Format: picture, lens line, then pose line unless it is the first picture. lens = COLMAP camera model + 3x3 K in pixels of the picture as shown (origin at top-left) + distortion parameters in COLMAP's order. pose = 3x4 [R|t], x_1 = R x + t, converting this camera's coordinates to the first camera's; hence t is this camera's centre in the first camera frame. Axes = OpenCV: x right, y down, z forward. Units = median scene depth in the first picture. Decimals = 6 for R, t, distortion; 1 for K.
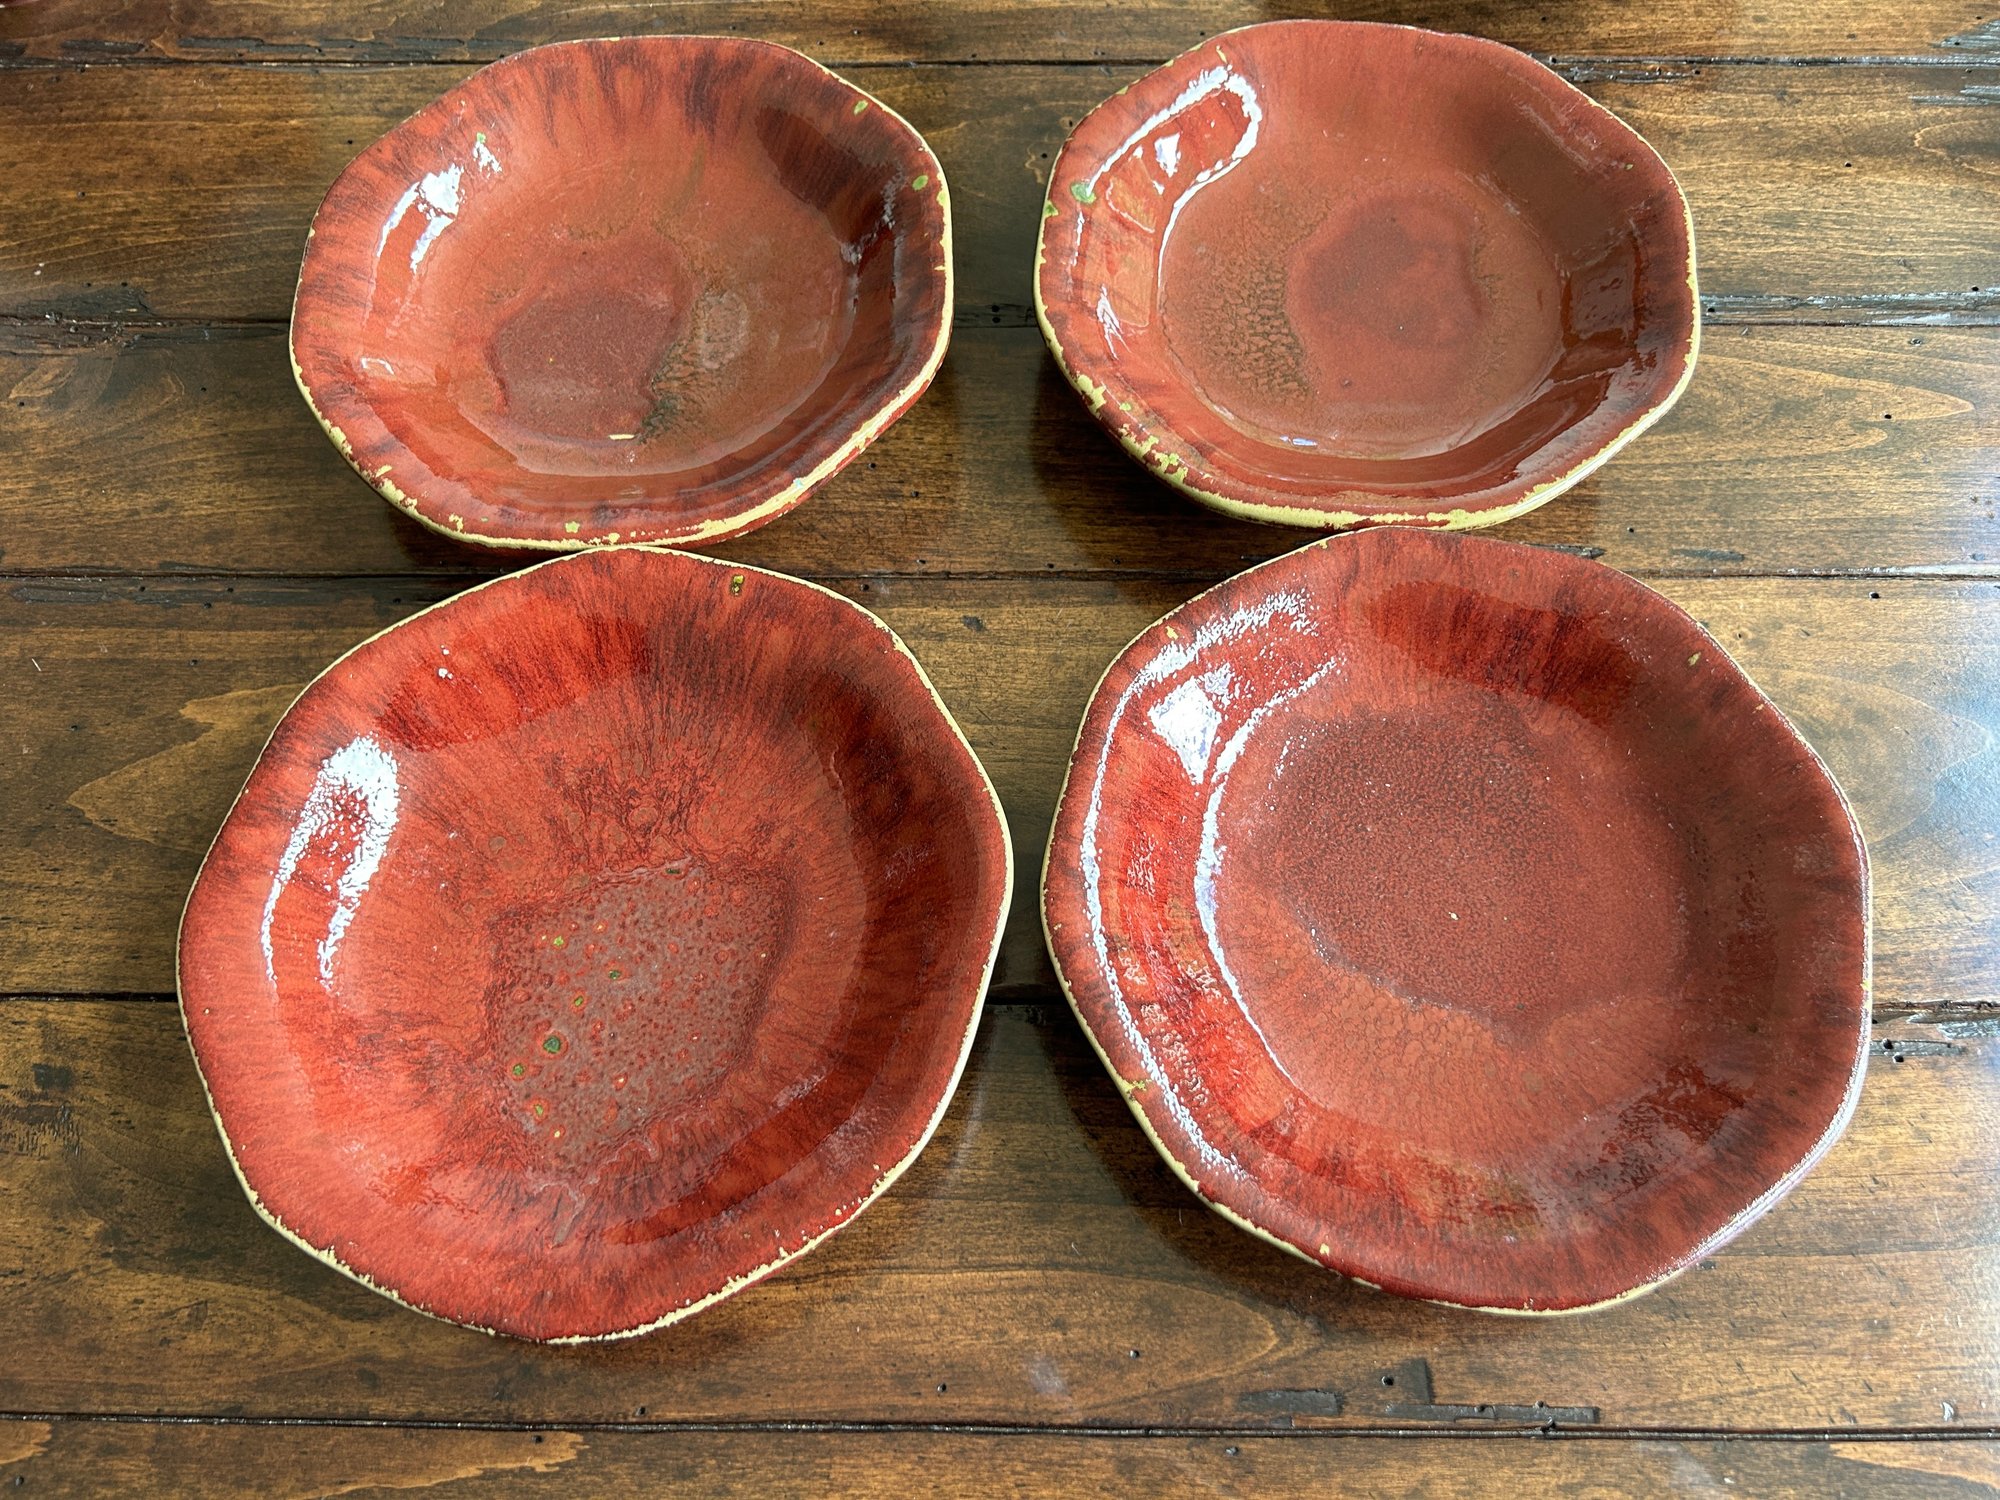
lens RADIAL K [[1529.0, 0, 996.5], [0, 1529.0, 743.4], [0, 0, 1]] dist [0.035494, -0.058346]
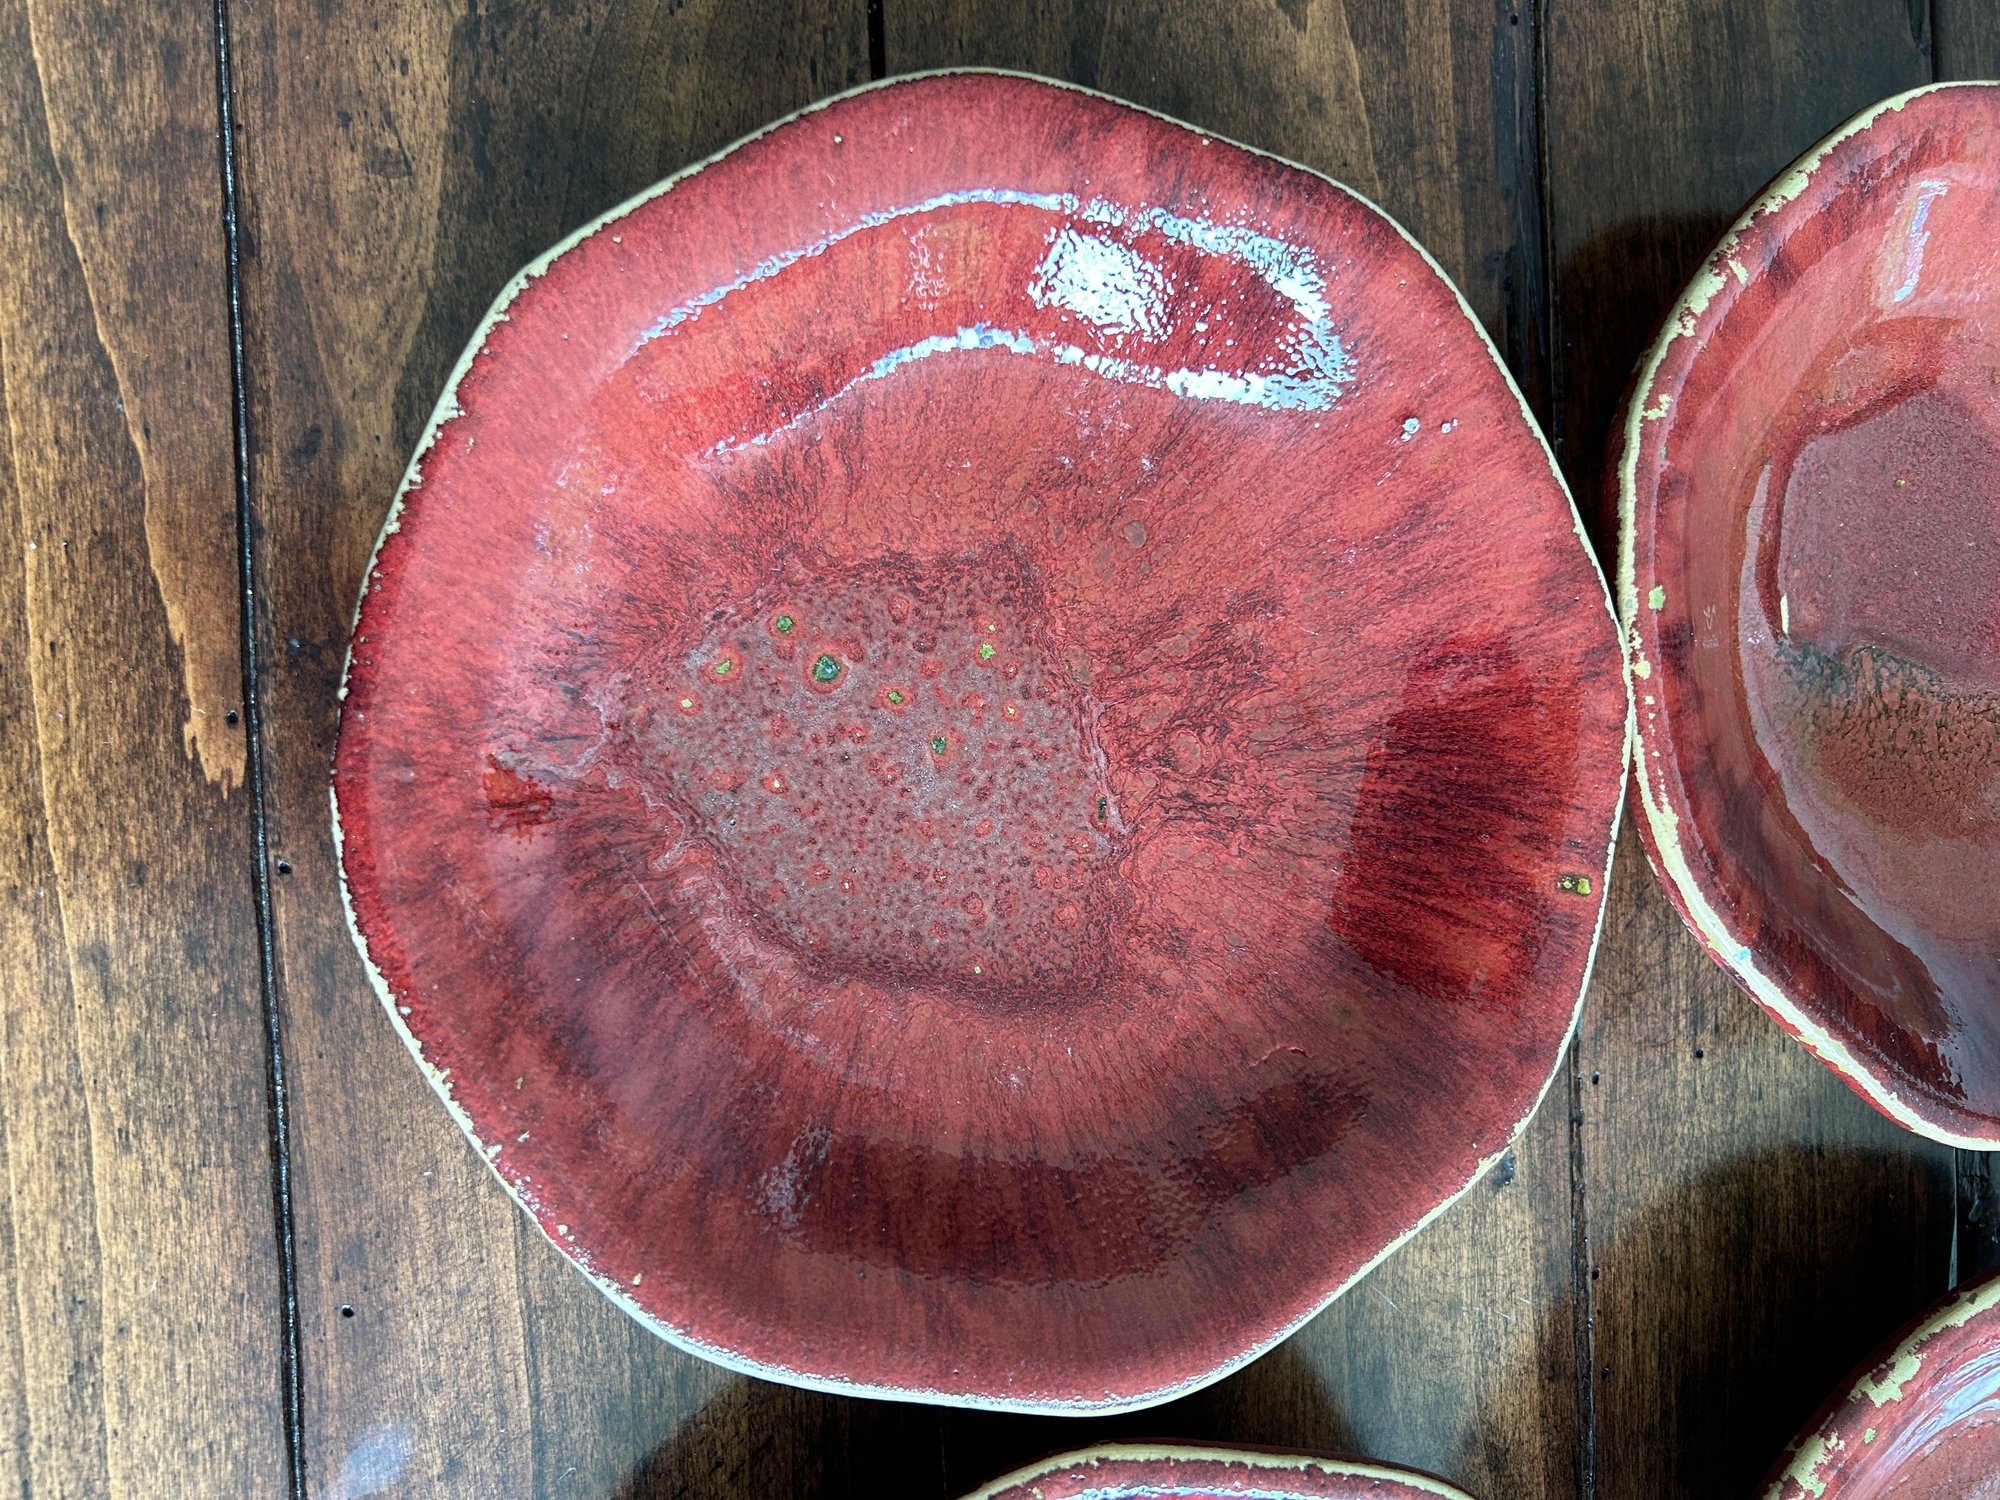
lens RADIAL K [[1529.0, 0, 991.6], [0, 1529.0, 737.7], [0, 0, 1]] dist [0.035494, -0.058346]
pose [[0.046519, 0.998346, 0.033772, -0.276283], [-0.984359, 0.040064, 0.171558, 0.019348], [0.169922, -0.041225, 0.984595, 0.378573]]
